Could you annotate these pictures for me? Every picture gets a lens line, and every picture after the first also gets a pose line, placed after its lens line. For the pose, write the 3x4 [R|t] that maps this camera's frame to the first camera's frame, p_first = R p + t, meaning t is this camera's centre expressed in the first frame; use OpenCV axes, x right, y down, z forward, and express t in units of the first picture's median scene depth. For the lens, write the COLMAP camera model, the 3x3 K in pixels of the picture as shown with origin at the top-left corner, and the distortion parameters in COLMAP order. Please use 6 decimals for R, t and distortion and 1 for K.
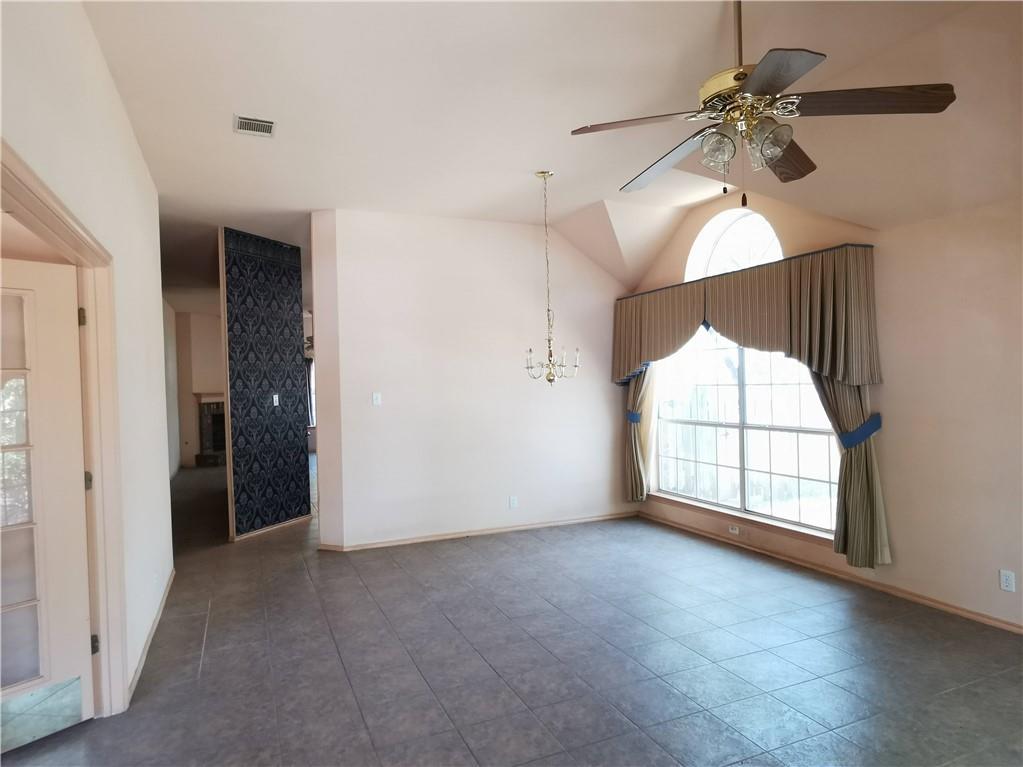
lens RADIAL K [[627.3, 0, 511.5], [0, 627.3, 383.5], [0, 0, 1]] dist [-0.000546, 0.000855]
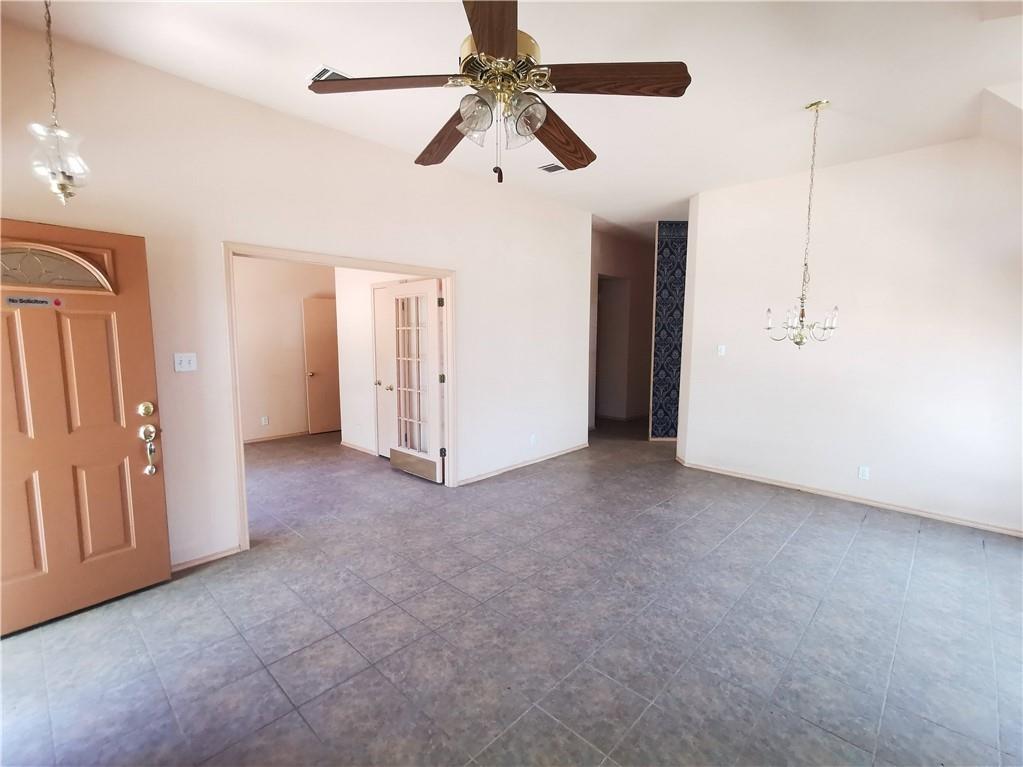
lens RADIAL K [[472.0, 0, 511.5], [0, 472.0, 383.5], [0, 0, 1]] dist [-0.000684, 0.000171]
pose [[0.402411, 0.133491, -0.905674, 0.462847], [-0.021212, 0.990405, 0.136555, -0.027611], [0.915213, -0.035740, 0.401382, 0.291906]]
